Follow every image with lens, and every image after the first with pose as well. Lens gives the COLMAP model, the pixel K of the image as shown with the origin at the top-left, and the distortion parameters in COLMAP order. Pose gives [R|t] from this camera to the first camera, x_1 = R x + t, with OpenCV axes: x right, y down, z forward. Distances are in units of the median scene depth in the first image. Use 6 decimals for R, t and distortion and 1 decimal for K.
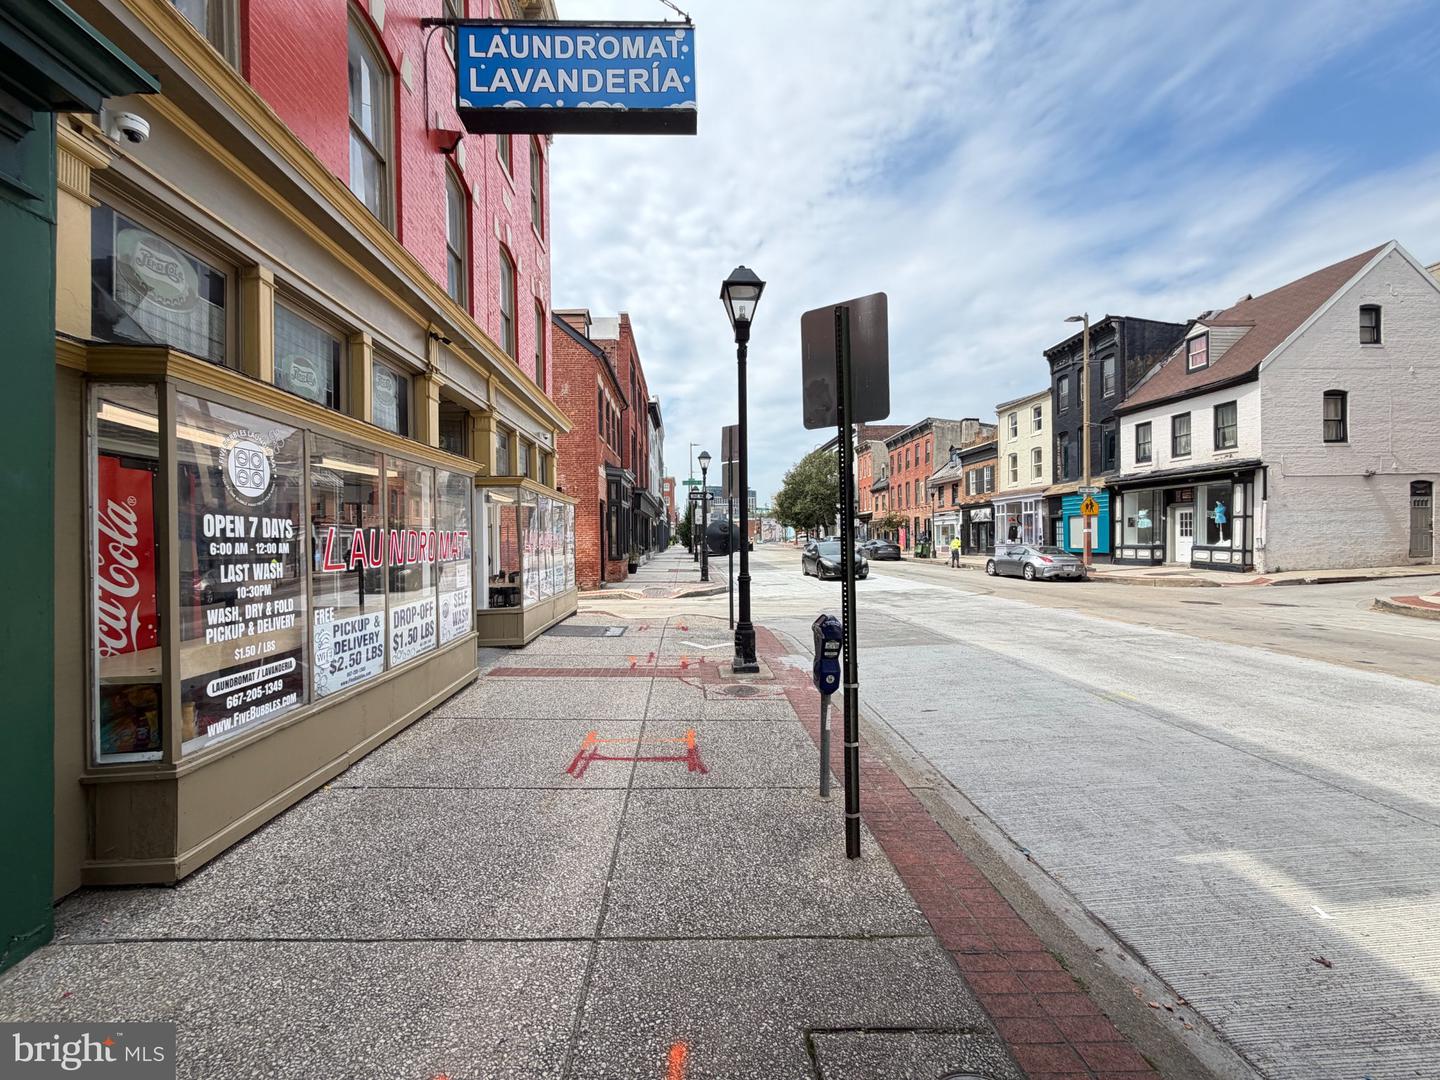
lens RADIAL K [[577.6, 0, 720.1], [0, 577.6, 543.8], [0, 0, 1]] dist [-0.001028, -0.000056]
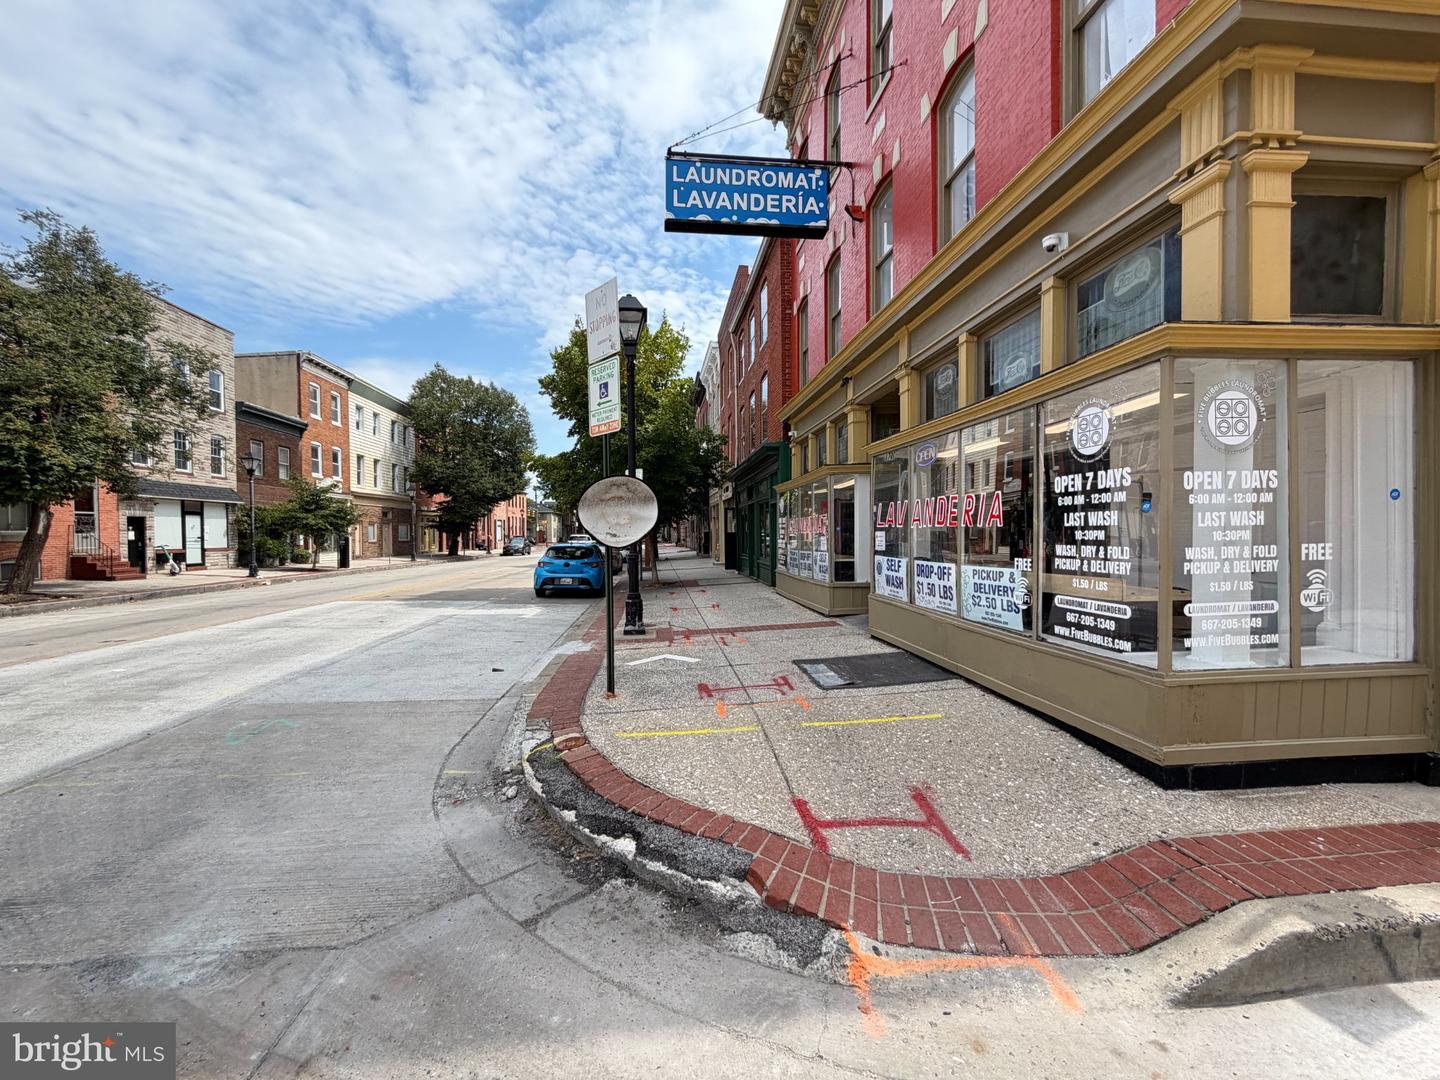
lens RADIAL K [[577.6, 0, 713.1], [0, 577.6, 542.4], [0, 0, 1]] dist [-0.001028, -0.000056]
pose [[-0.999266, 0.026455, -0.027714, -0.001054], [0.025985, 0.999515, 0.017177, 0.057322], [0.028155, 0.016444, -0.999468, 2.187650]]
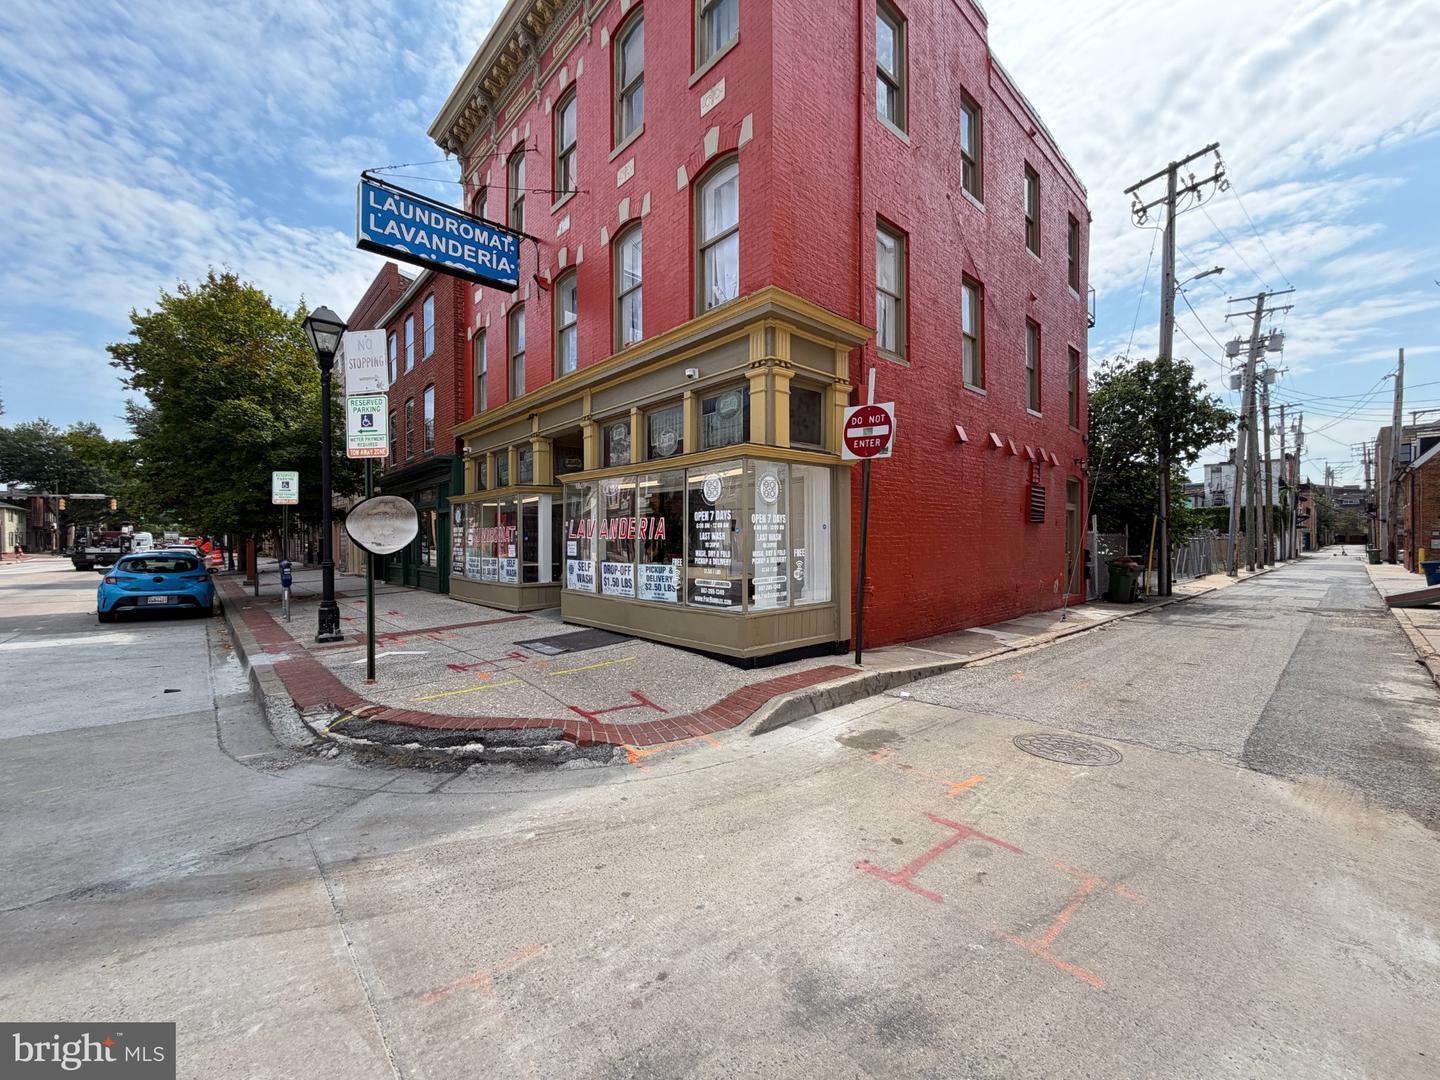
lens RADIAL K [[577.6, 0, 723.0], [0, 577.6, 540.6], [0, 0, 1]] dist [-0.001028, -0.000056]
pose [[-0.783657, 0.020788, -0.620846, 0.529467], [0.015420, 0.999783, 0.014012, 0.036641], [0.621002, 0.001407, -0.783807, 2.776927]]
